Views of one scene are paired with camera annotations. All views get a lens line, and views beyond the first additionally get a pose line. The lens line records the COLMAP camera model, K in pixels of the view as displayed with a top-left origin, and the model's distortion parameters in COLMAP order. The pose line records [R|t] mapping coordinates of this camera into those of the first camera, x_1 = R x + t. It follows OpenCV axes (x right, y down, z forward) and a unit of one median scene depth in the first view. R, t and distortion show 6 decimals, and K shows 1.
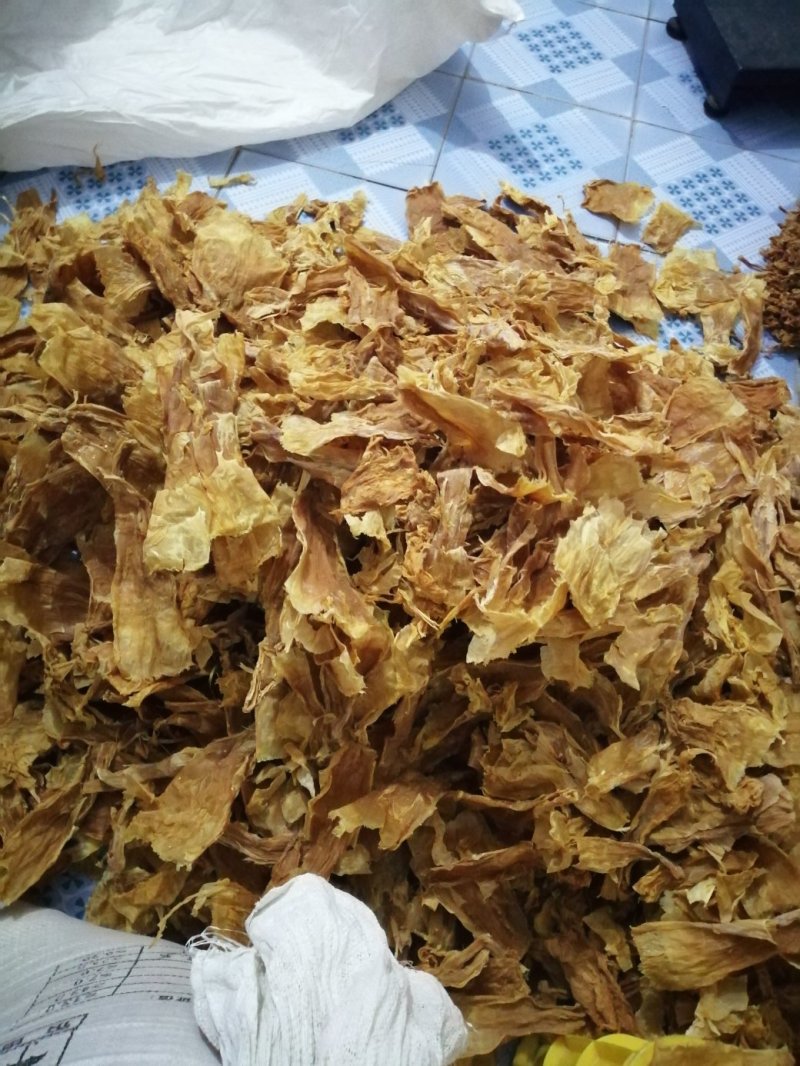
lens RADIAL K [[838.1, 0, 402.4], [0, 838.1, 507.3], [0, 0, 1]] dist [0.031322, -0.137923]
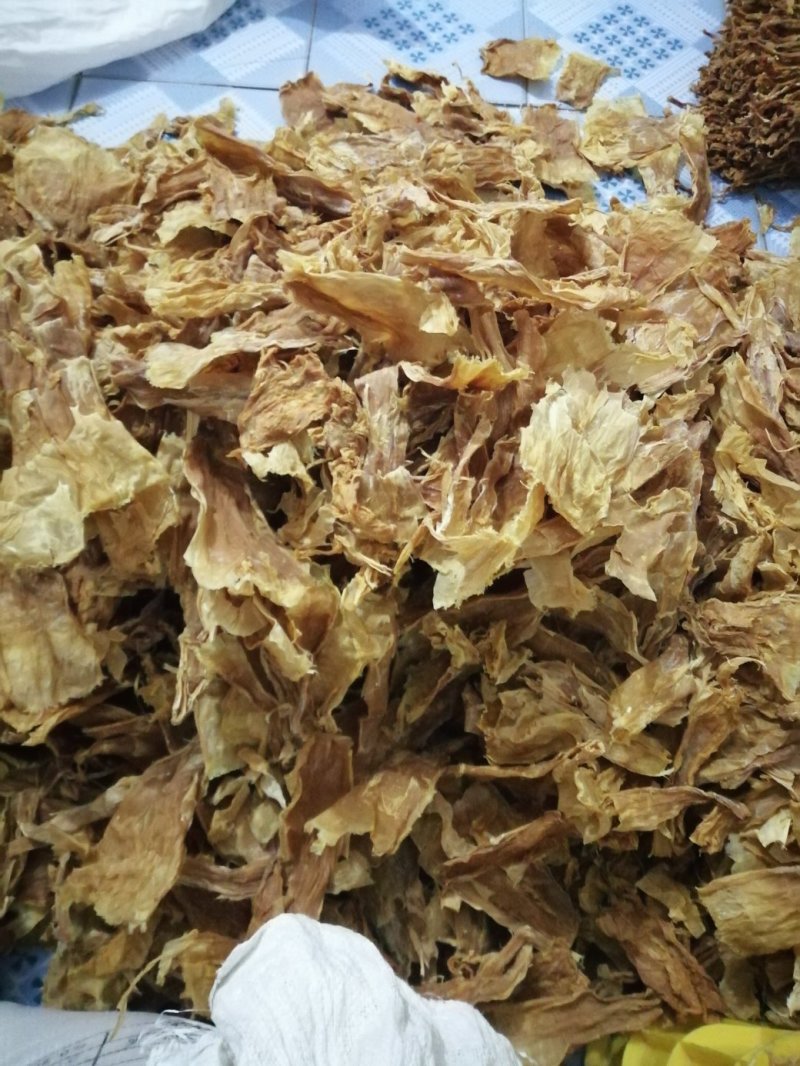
lens RADIAL K [[856.3, 0, 398.2], [0, 856.3, 502.3], [0, 0, 1]] dist [0.006268, -0.088331]
pose [[0.981125, -0.191666, 0.025658, 0.036954], [0.190340, 0.980603, 0.046785, 0.038755], [-0.034127, -0.041018, 0.998575, 0.186069]]
